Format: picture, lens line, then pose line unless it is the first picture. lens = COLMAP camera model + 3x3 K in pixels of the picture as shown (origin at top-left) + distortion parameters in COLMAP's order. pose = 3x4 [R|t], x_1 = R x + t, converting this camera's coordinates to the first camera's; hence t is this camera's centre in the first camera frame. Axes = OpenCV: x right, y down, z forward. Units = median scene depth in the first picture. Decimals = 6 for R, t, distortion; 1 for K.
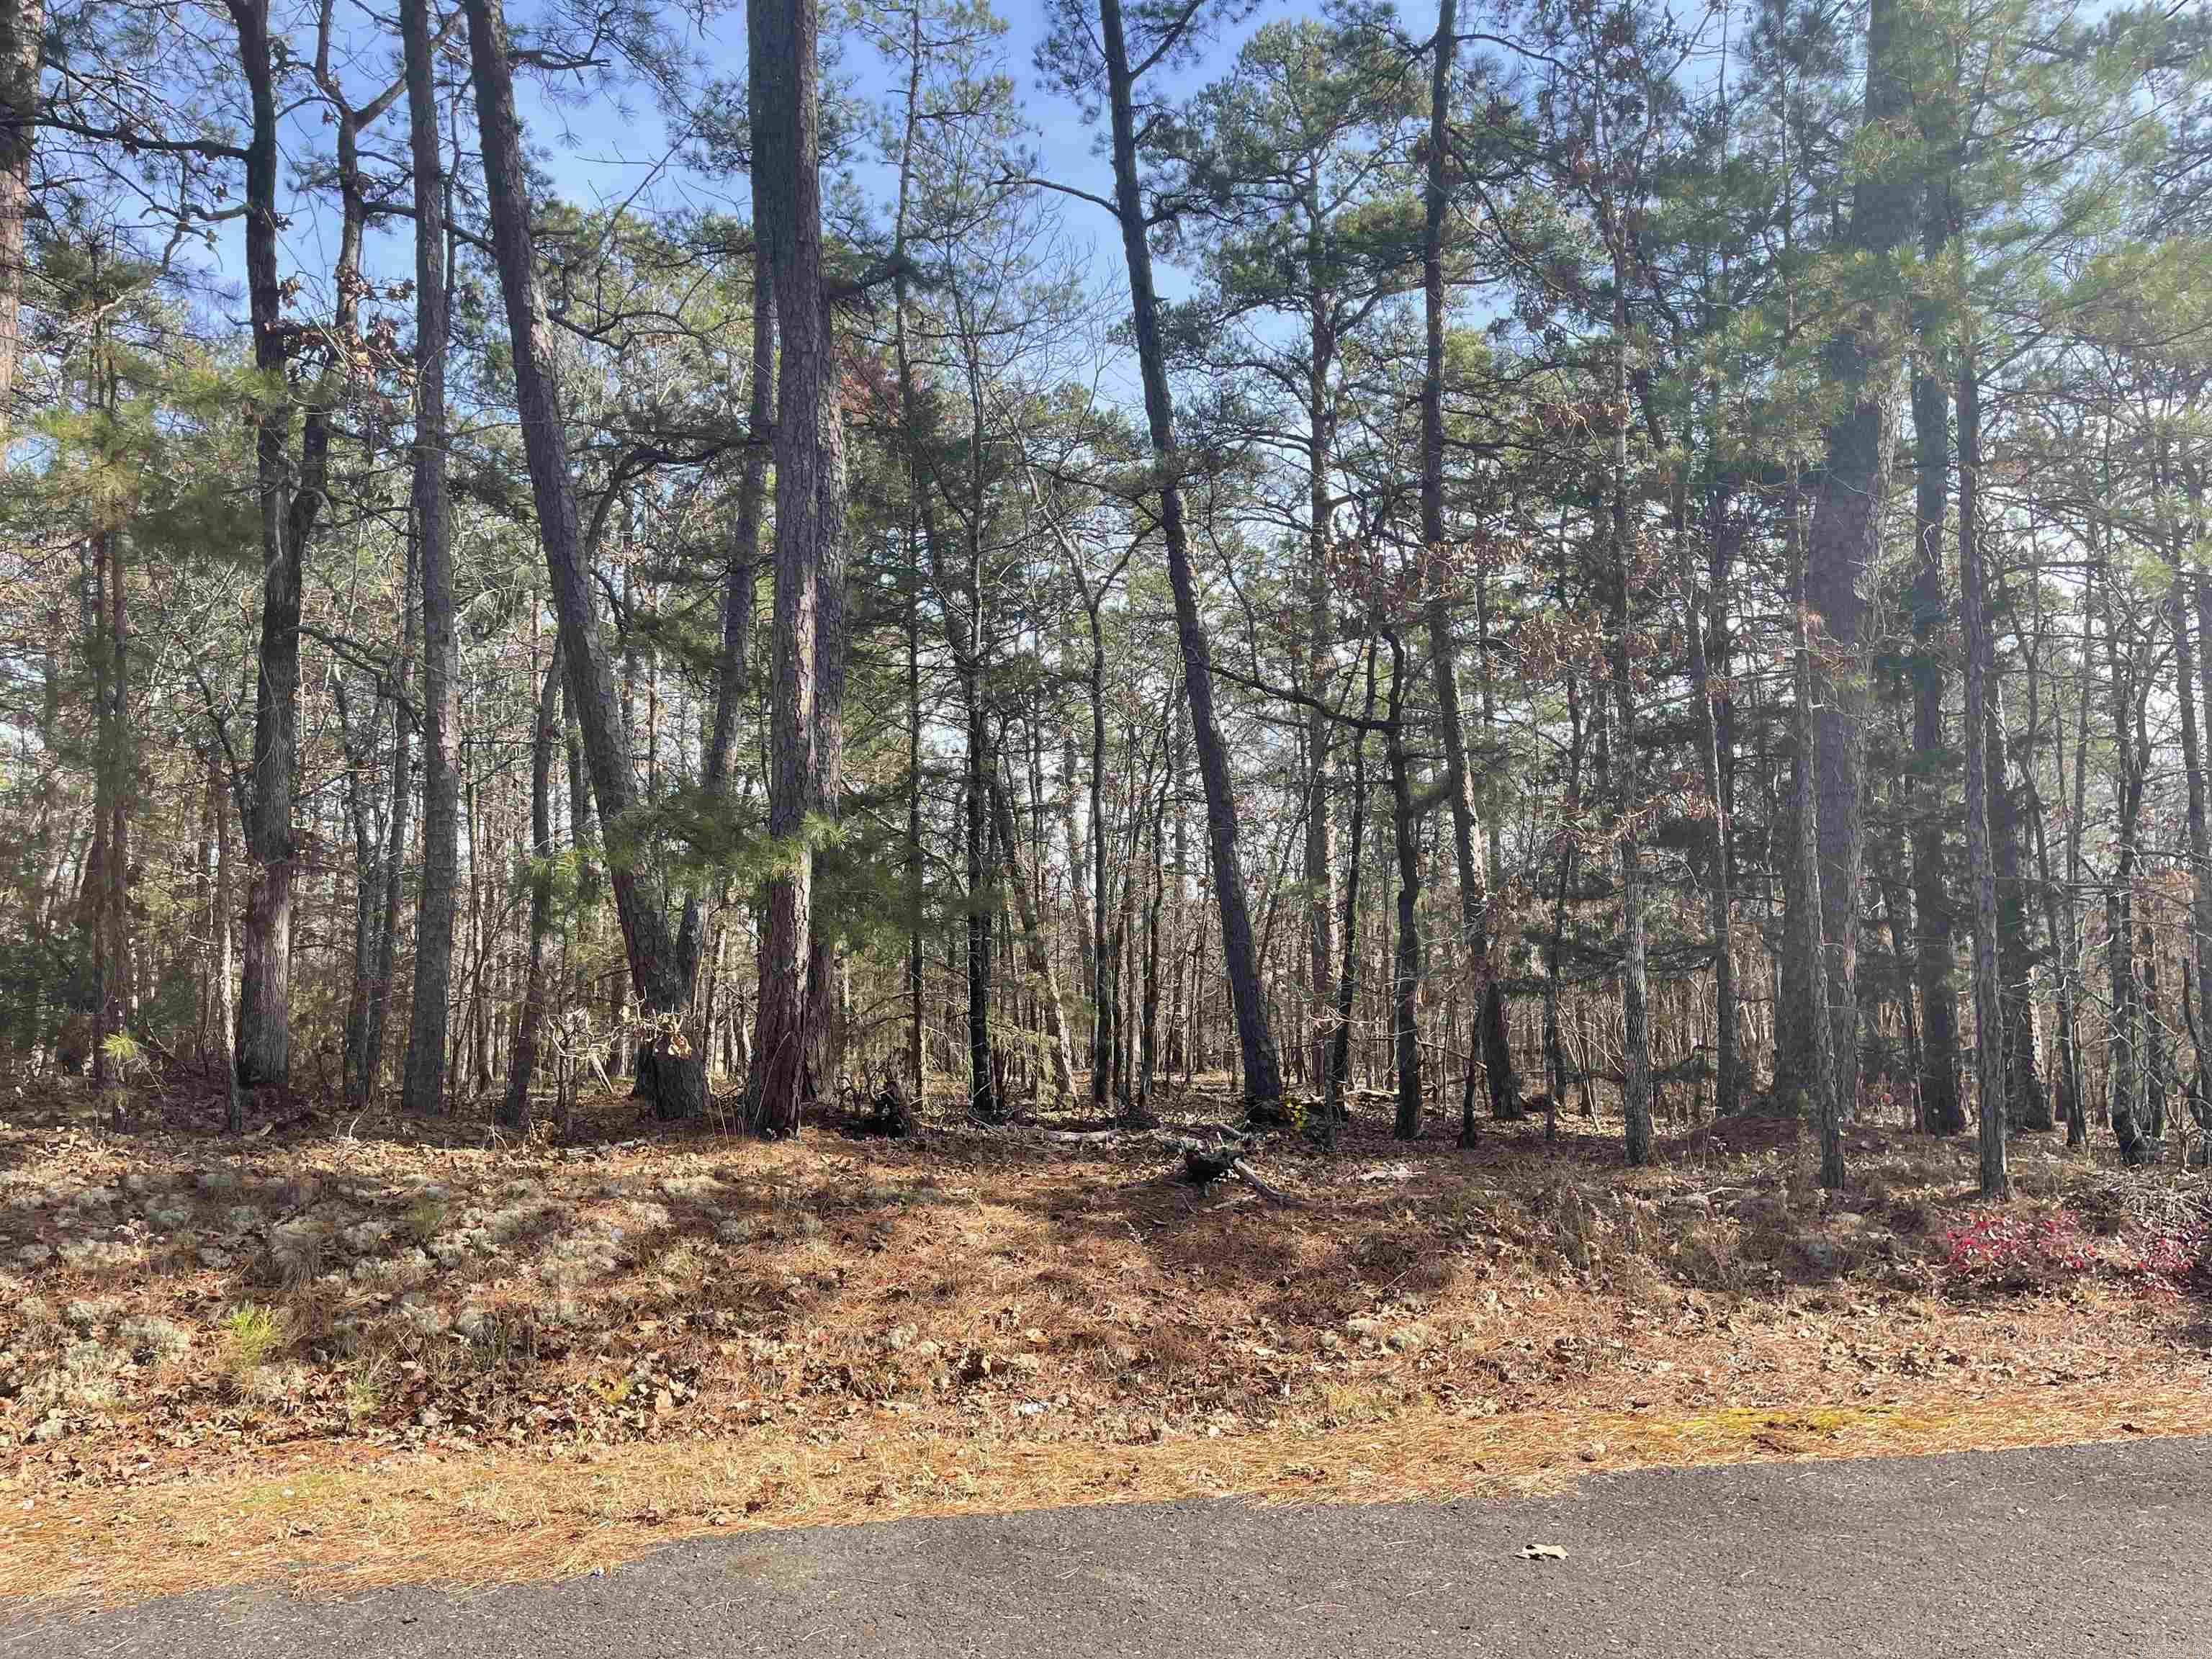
lens RADIAL K [[1659.6, 0, 1124.7], [0, 1659.6, 826.5], [0, 0, 1]] dist [0.068922, -0.089911]
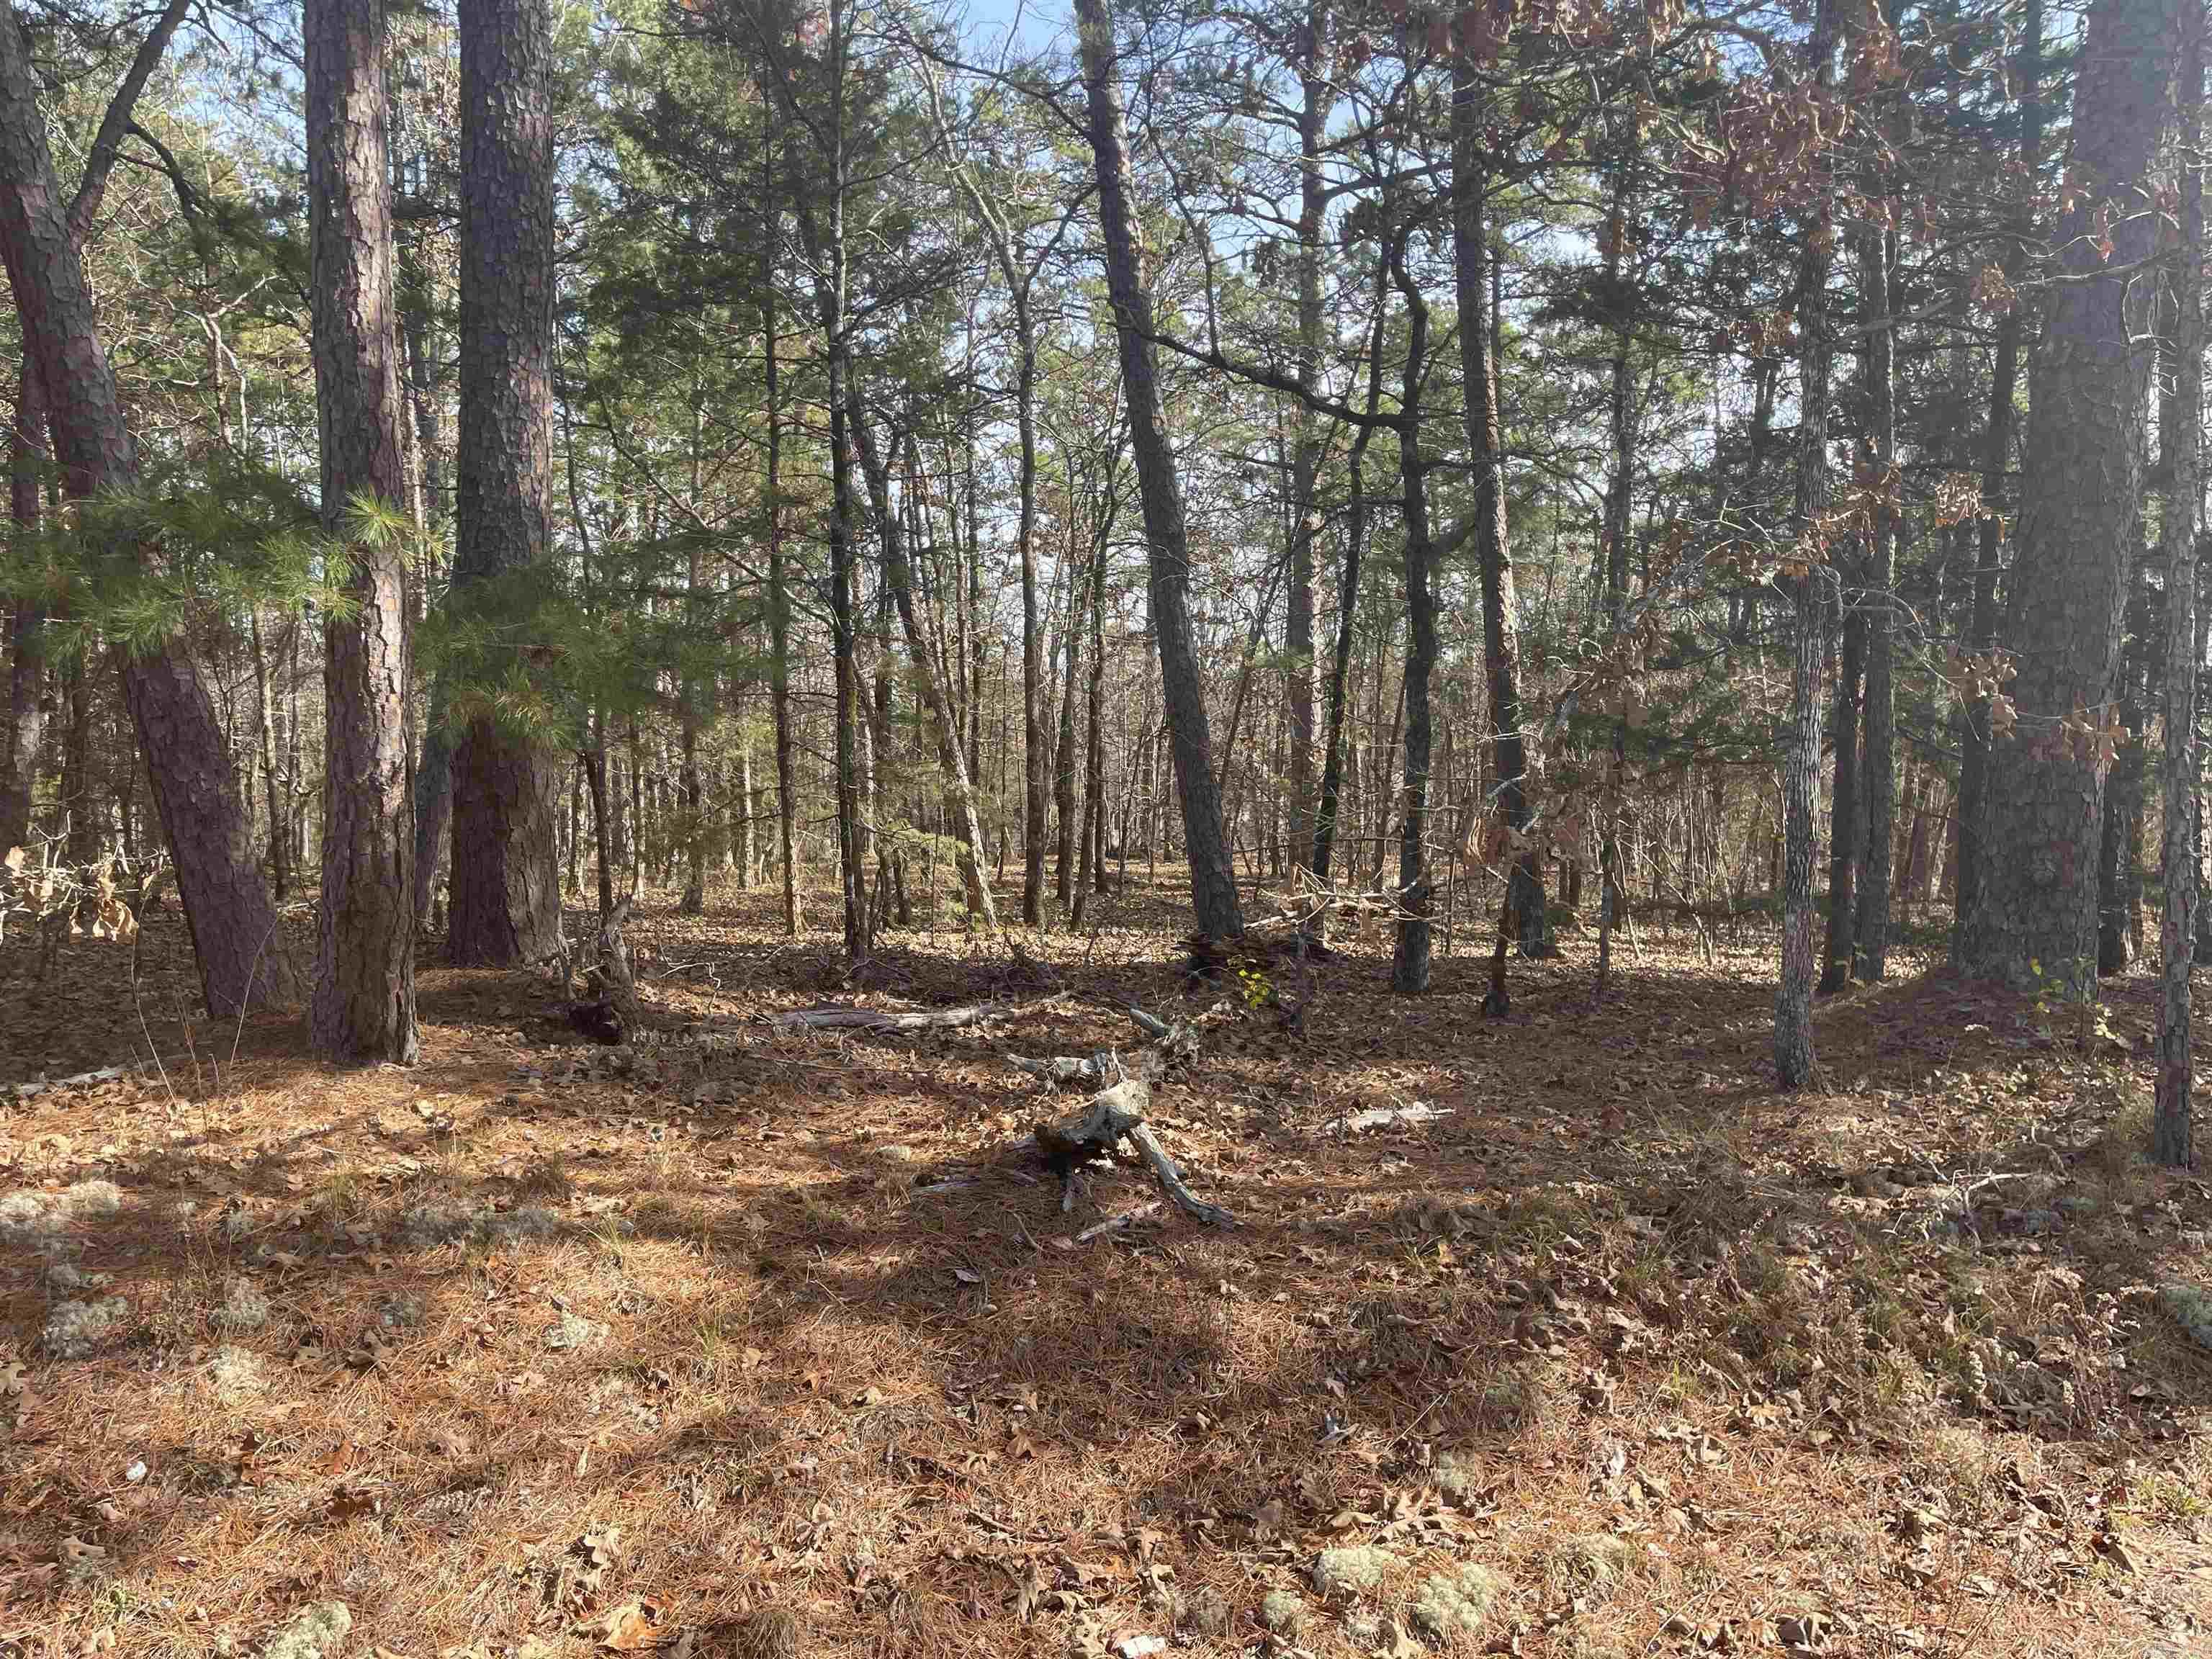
lens RADIAL K [[1659.6, 0, 1095.5], [0, 1659.6, 833.5], [0, 0, 1]] dist [0.068922, -0.089911]
pose [[0.999965, 0.005053, -0.006700, 0.054005], [-0.004073, 0.990287, 0.138981, 0.023103], [0.007337, -0.138949, 0.990272, 0.423847]]
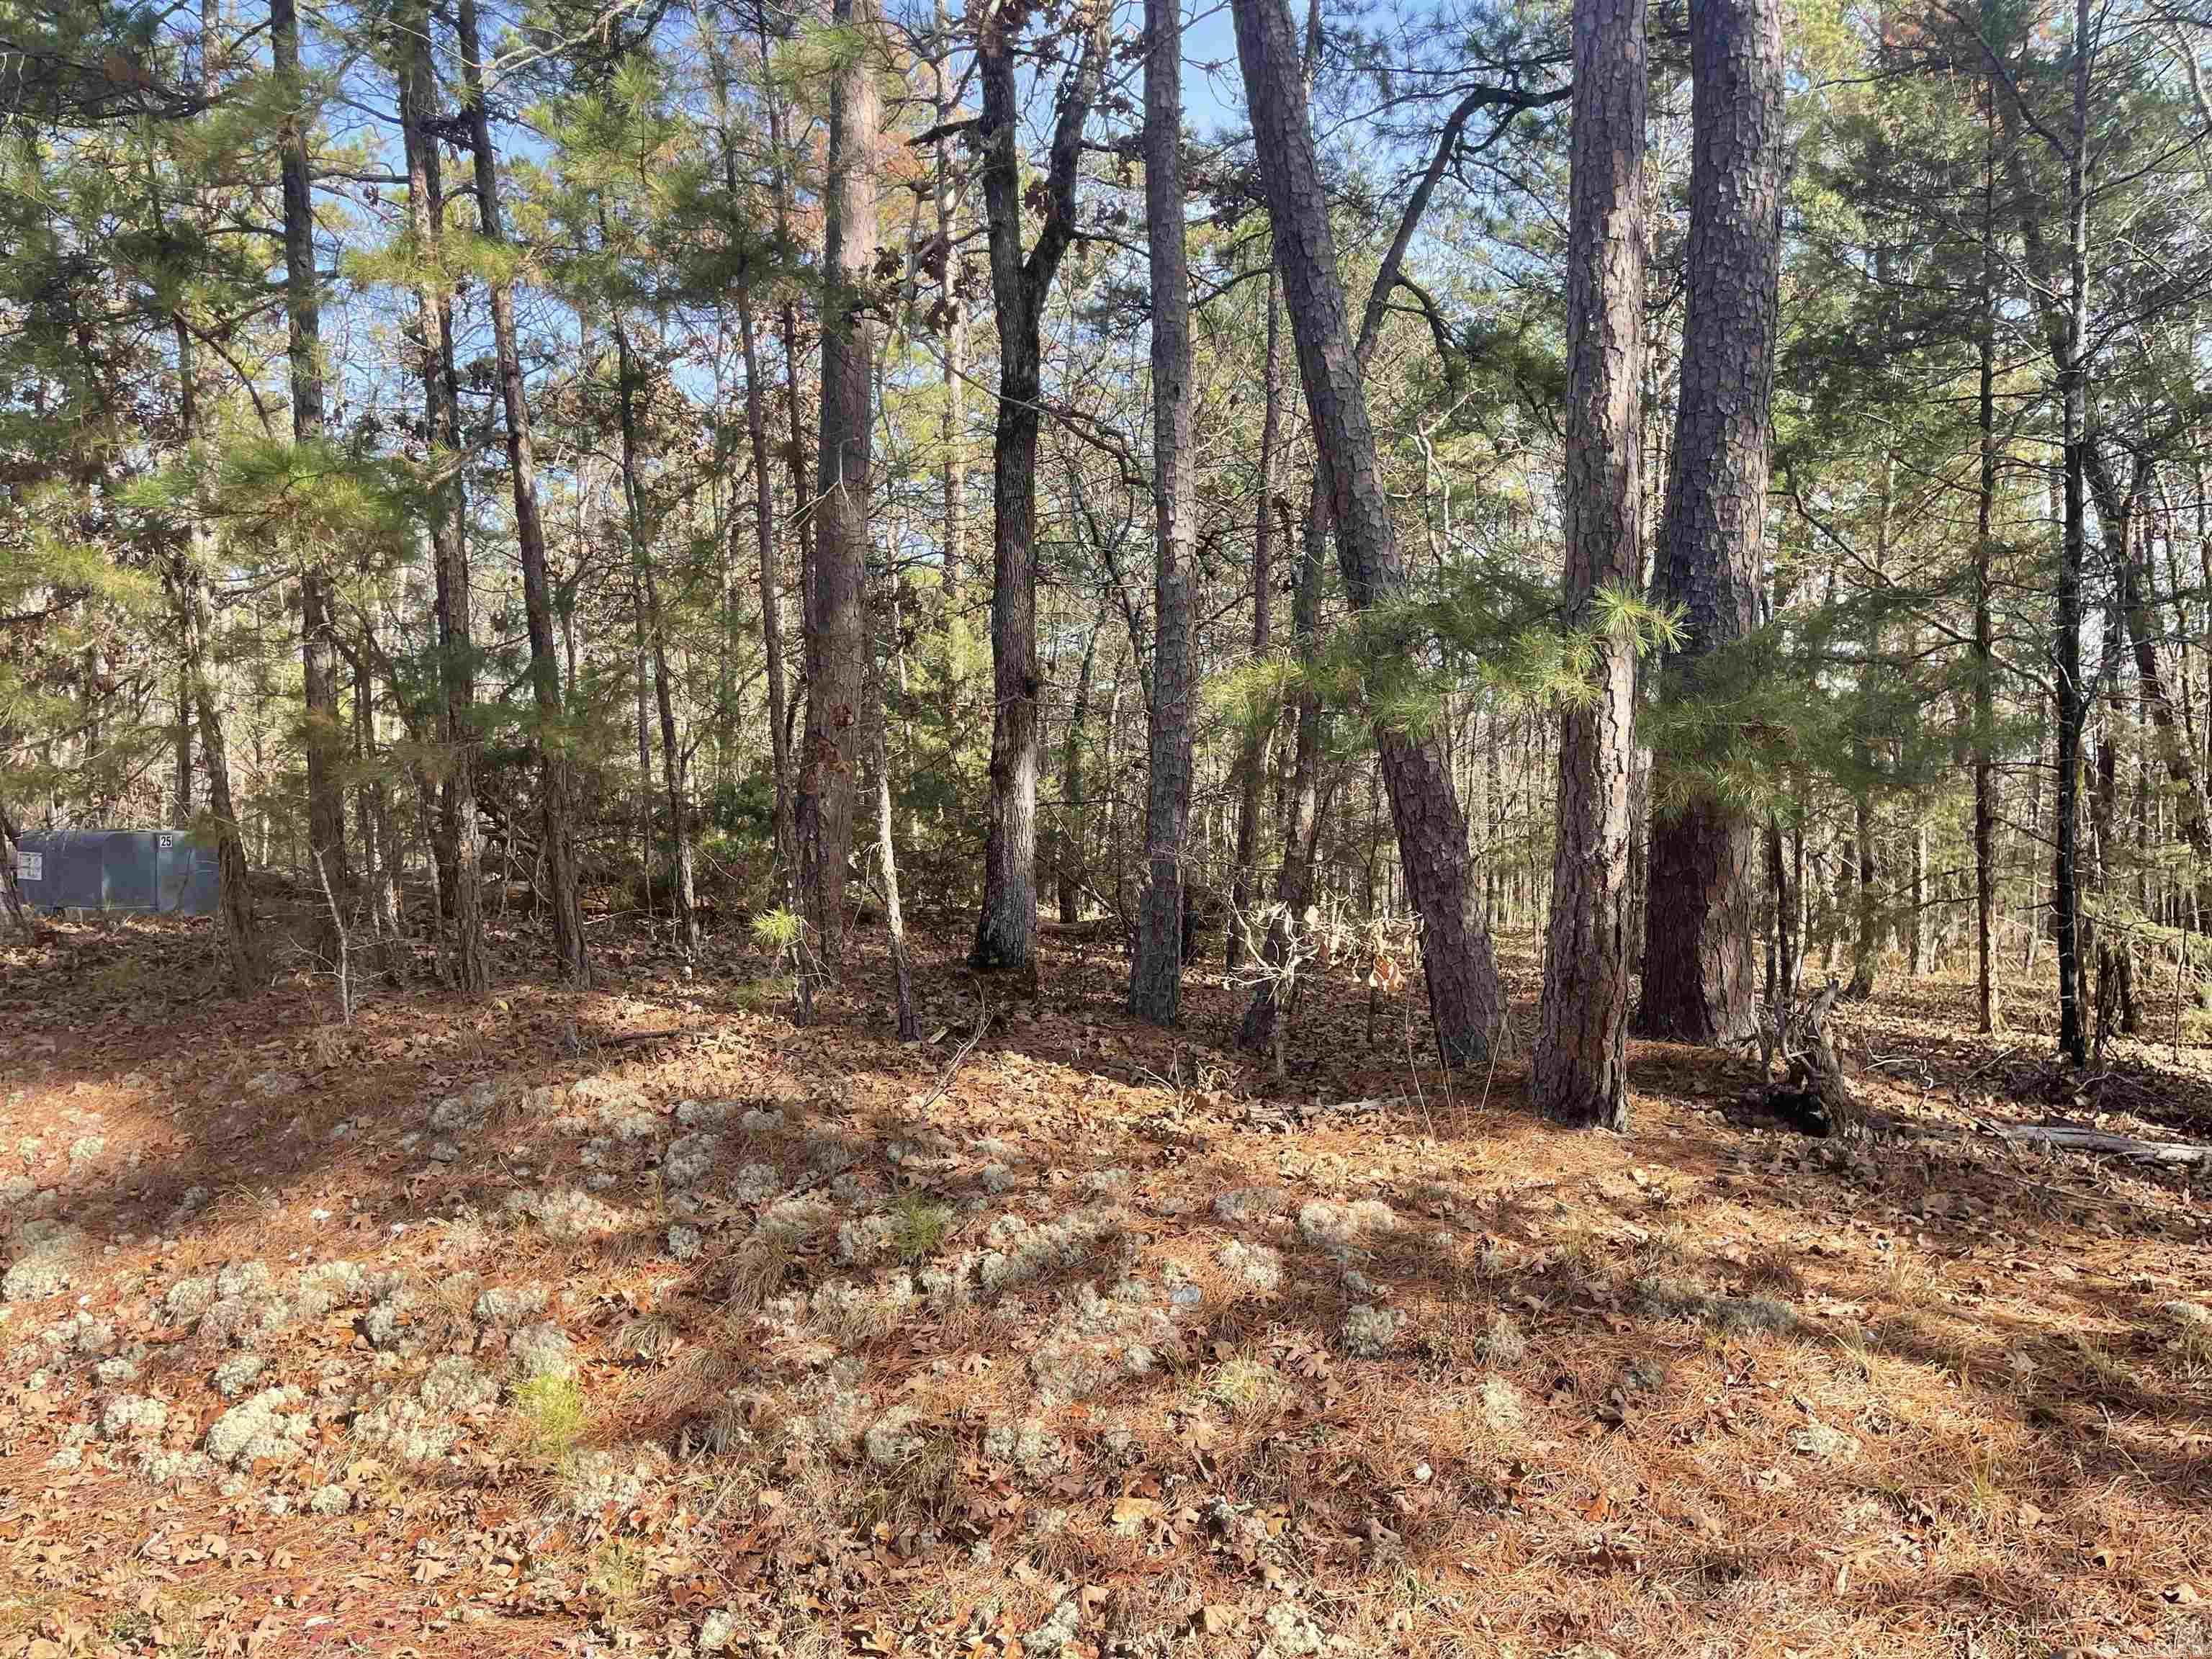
lens RADIAL K [[1659.6, 0, 1106.1], [0, 1659.6, 848.3], [0, 0, 1]] dist [0.068922, -0.089911]
pose [[0.792068, 0.027688, -0.609804, 0.028462], [0.038461, 0.994722, 0.095121, 0.018999], [0.609219, -0.098796, 0.786823, 0.411672]]
